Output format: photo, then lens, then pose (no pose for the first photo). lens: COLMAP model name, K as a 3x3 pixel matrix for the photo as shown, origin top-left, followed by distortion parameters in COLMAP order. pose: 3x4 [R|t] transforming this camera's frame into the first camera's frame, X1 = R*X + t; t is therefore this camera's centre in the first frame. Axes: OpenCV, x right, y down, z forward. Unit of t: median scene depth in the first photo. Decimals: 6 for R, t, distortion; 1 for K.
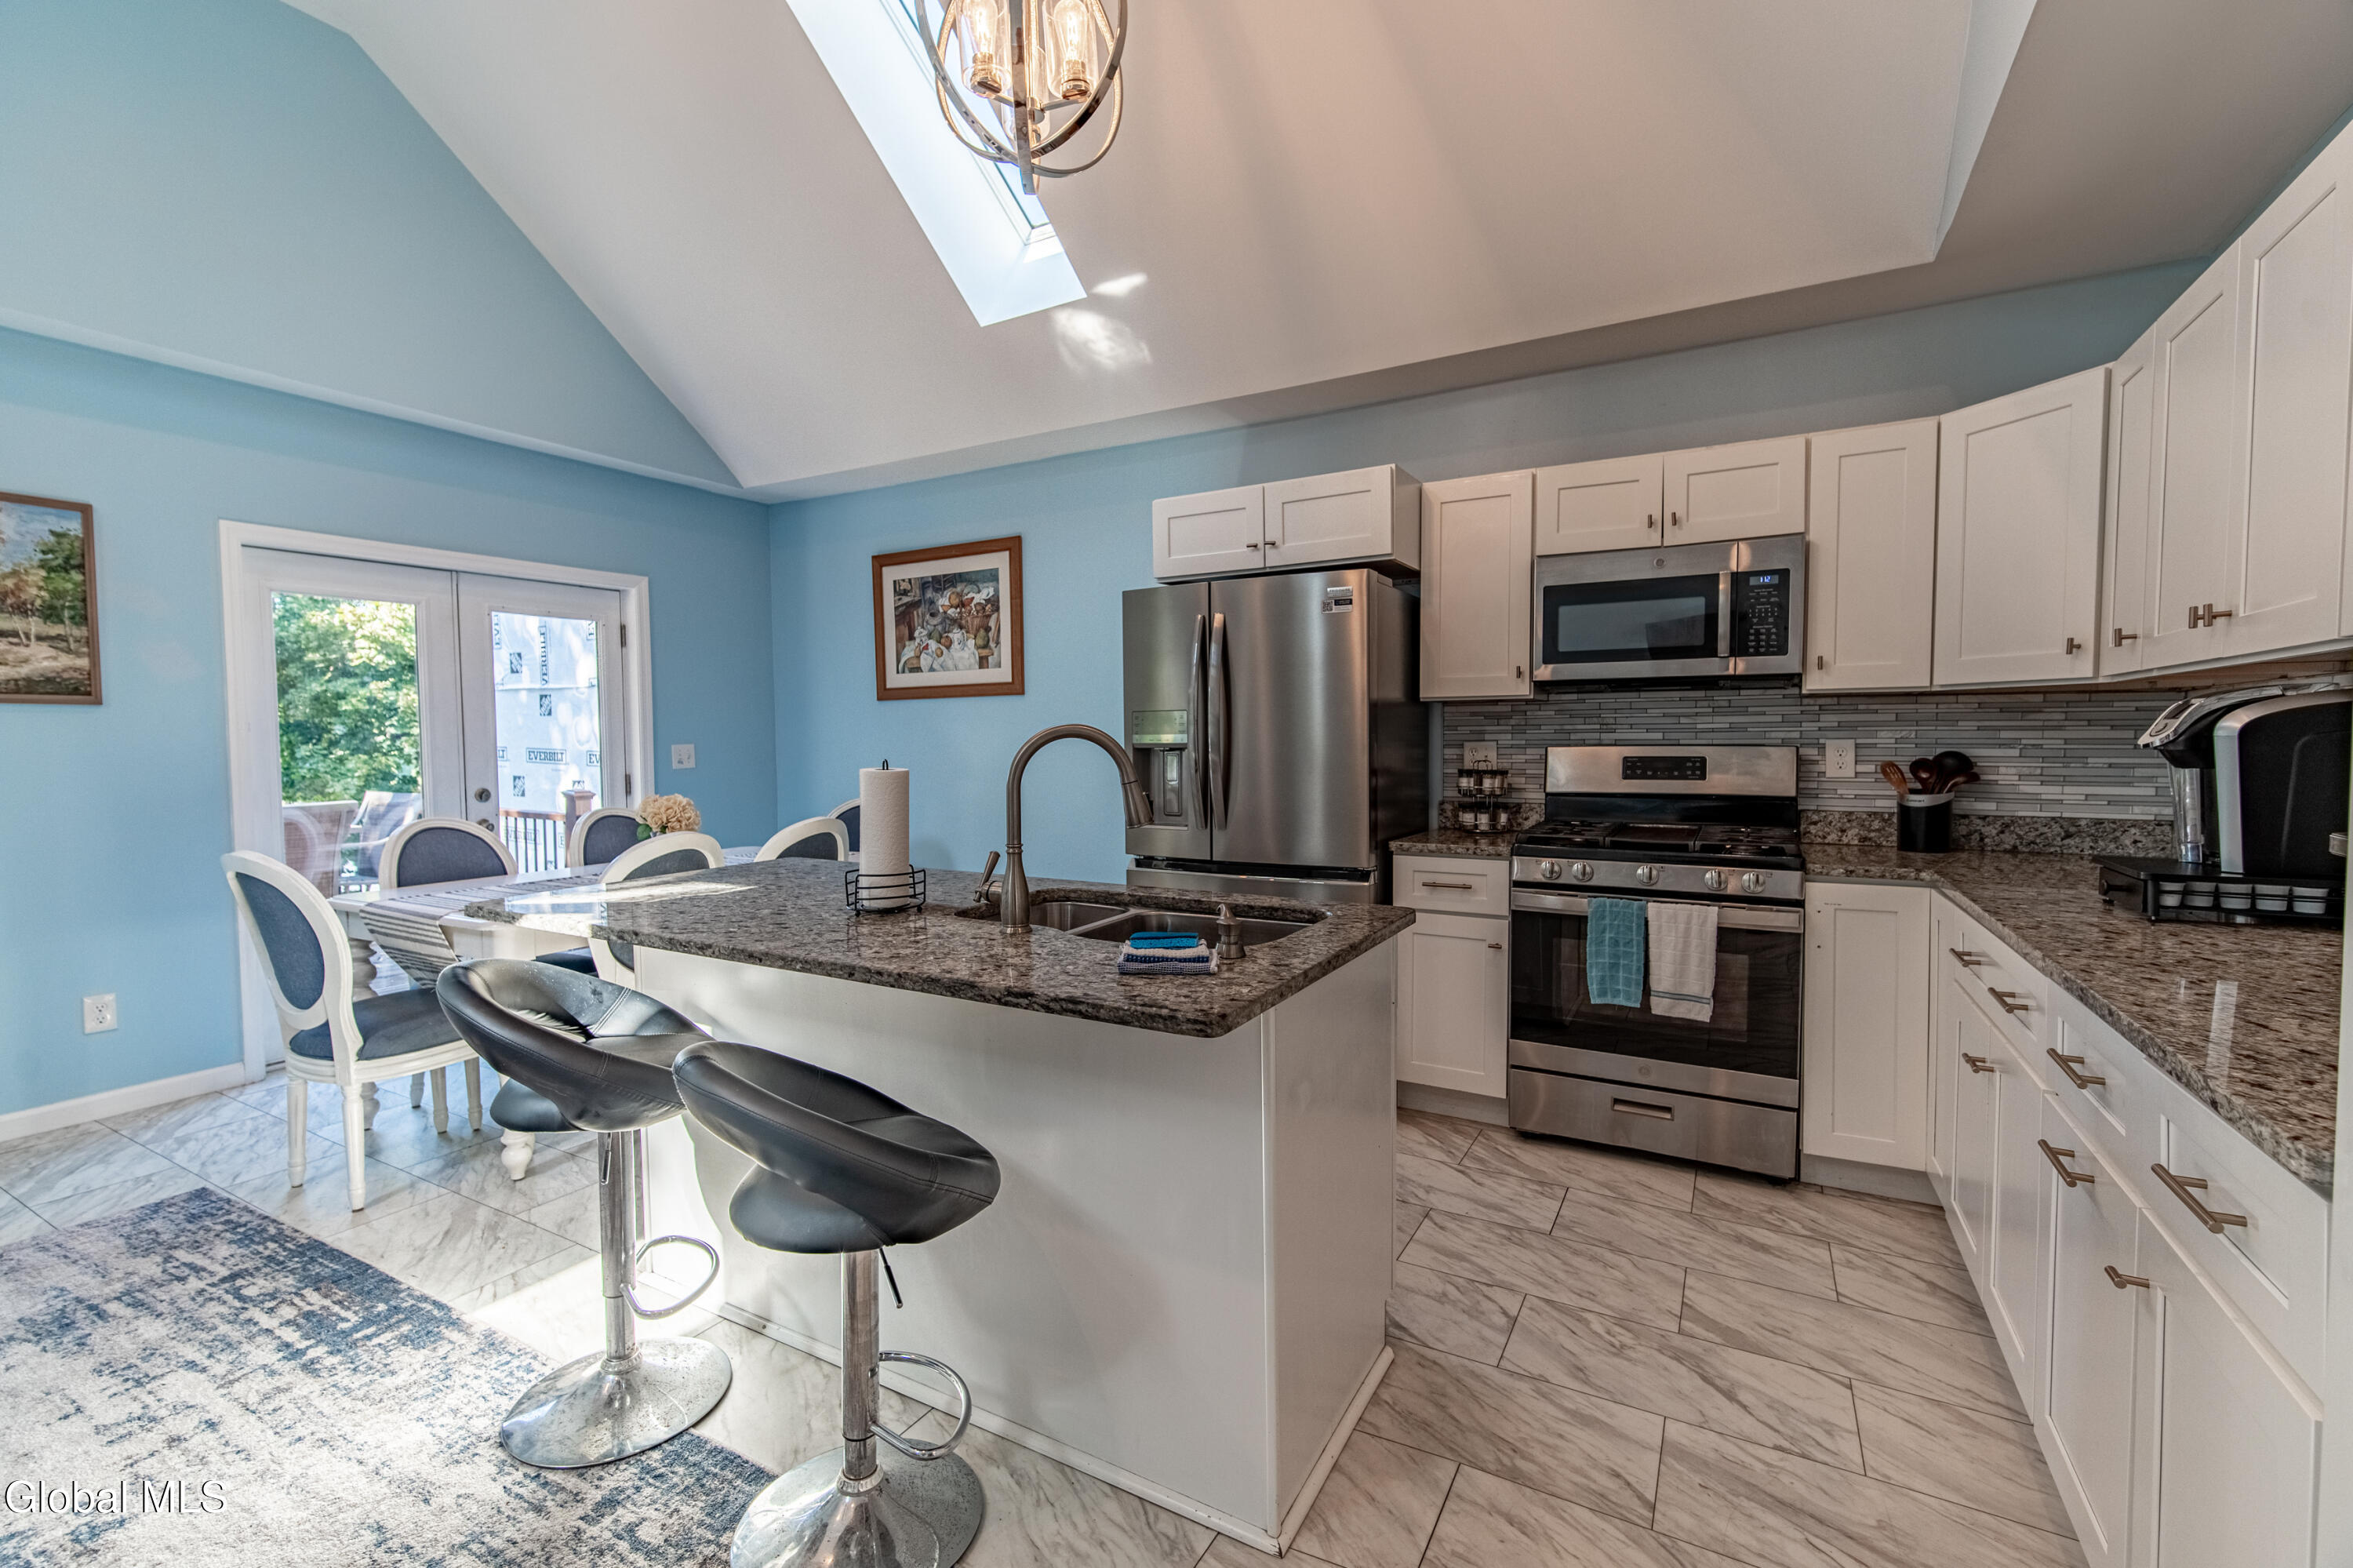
lens RADIAL K [[1014.3, 0, 1165.0], [0, 1014.3, 784.1], [0, 0, 1]] dist [0.003271, -0.000659]
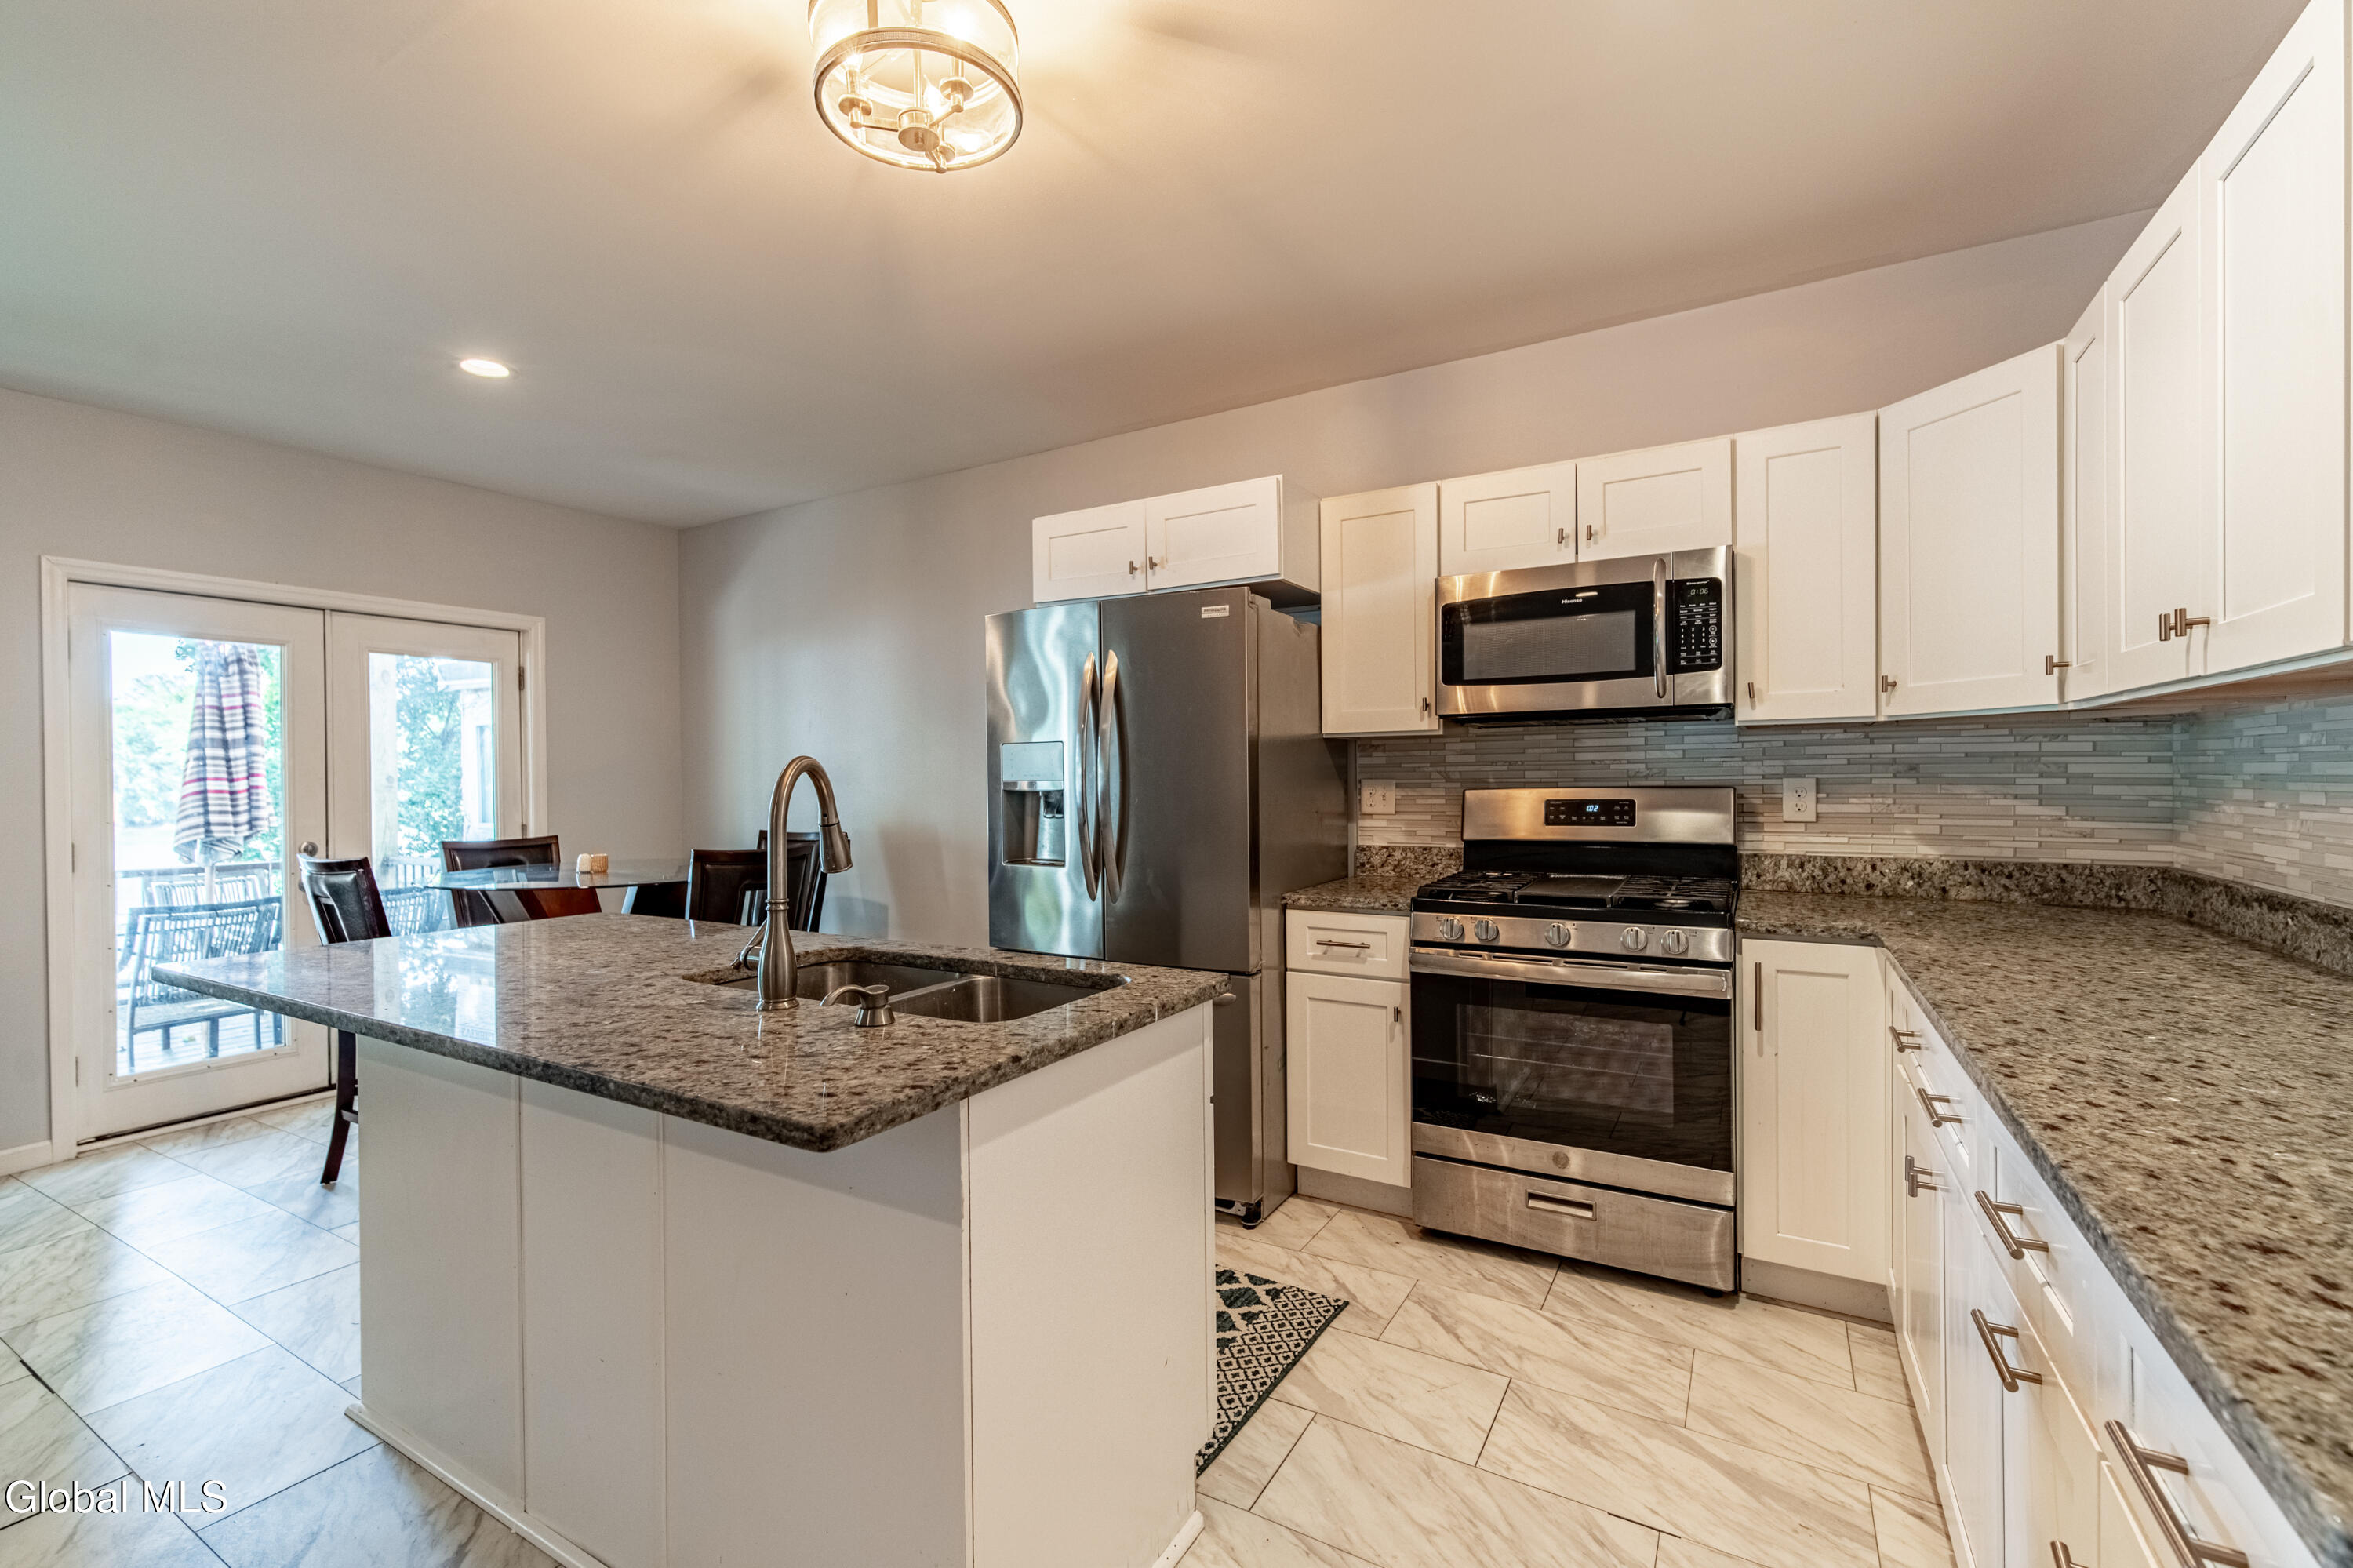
lens RADIAL K [[1014.3, 0, 1182.4], [0, 1014.3, 799.1], [0, 0, 1]] dist [0.003271, -0.000659]
pose [[0.999811, -0.003395, -0.019152, 0.155924], [0.002632, 0.999205, -0.039769, 0.007578], [0.019272, 0.039711, 0.999025, 0.108147]]
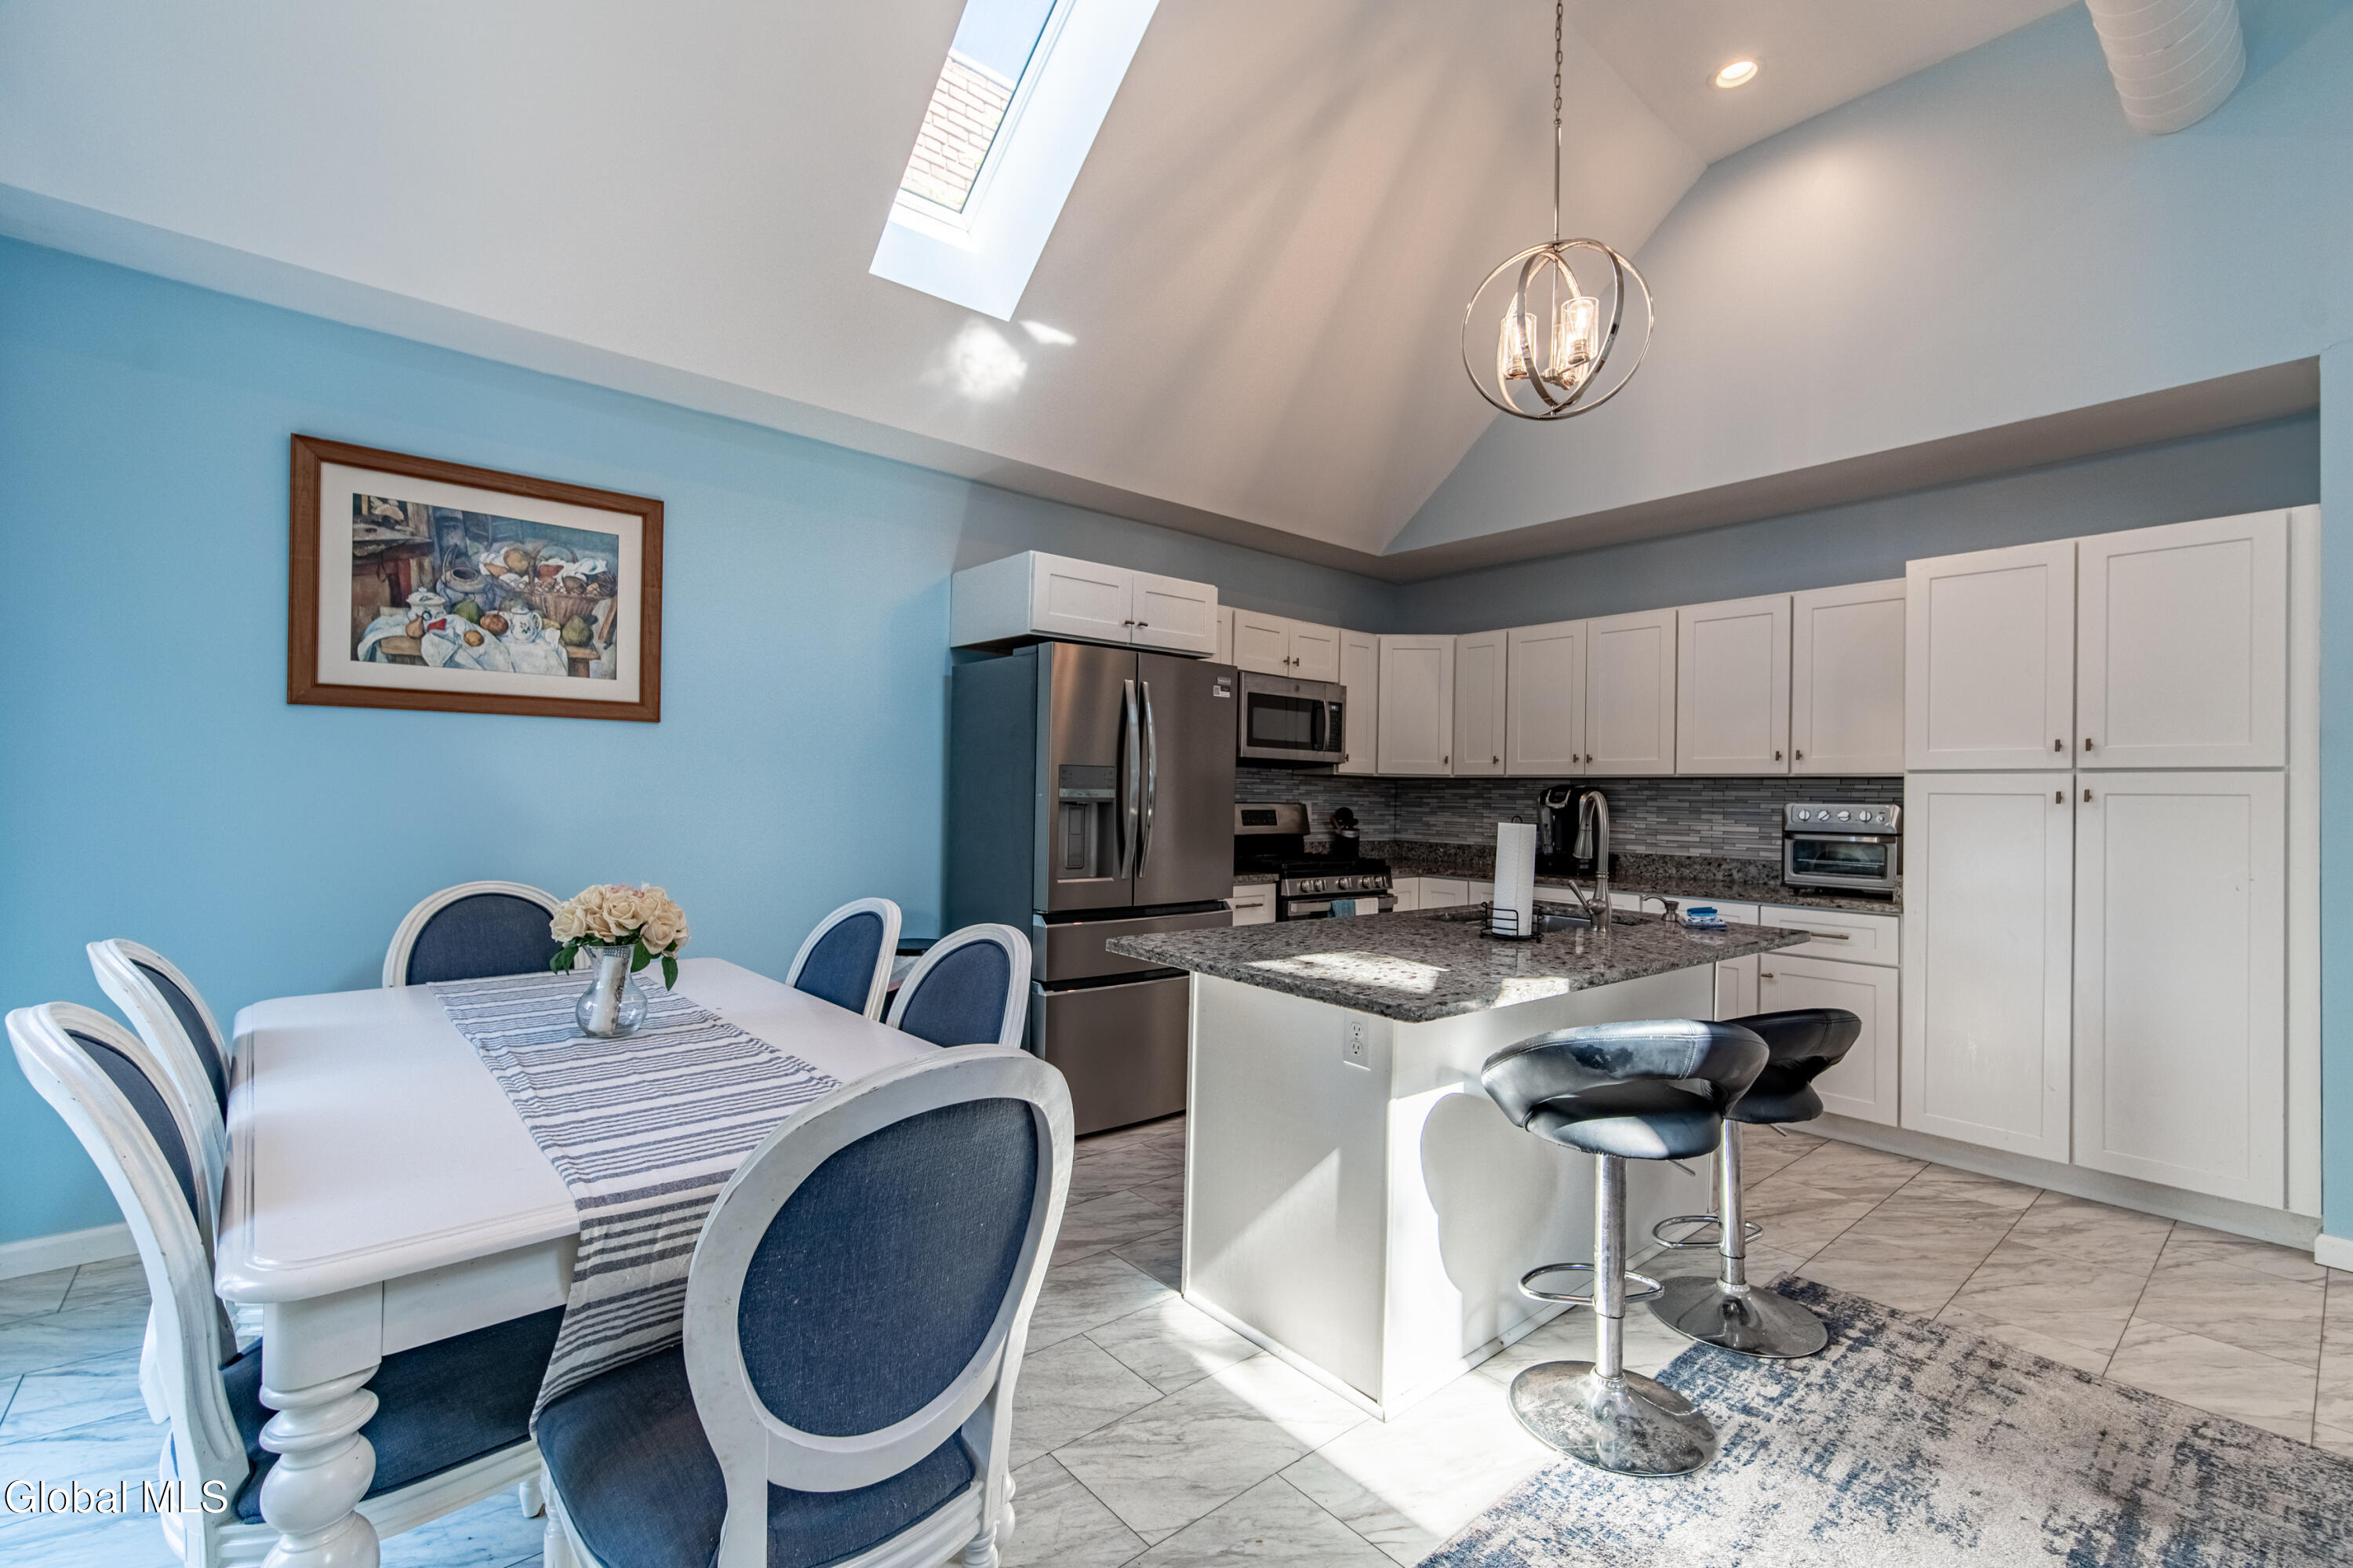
lens RADIAL K [[1014.3, 0, 1169.0], [0, 1014.3, 784.7], [0, 0, 1]] dist [0.003271, -0.000659]
pose [[0.338902, 0.022763, 0.940546, -1.033858], [0.022139, 0.999237, -0.032160, -0.020334], [-0.940561, 0.031722, 0.338139, 0.636757]]
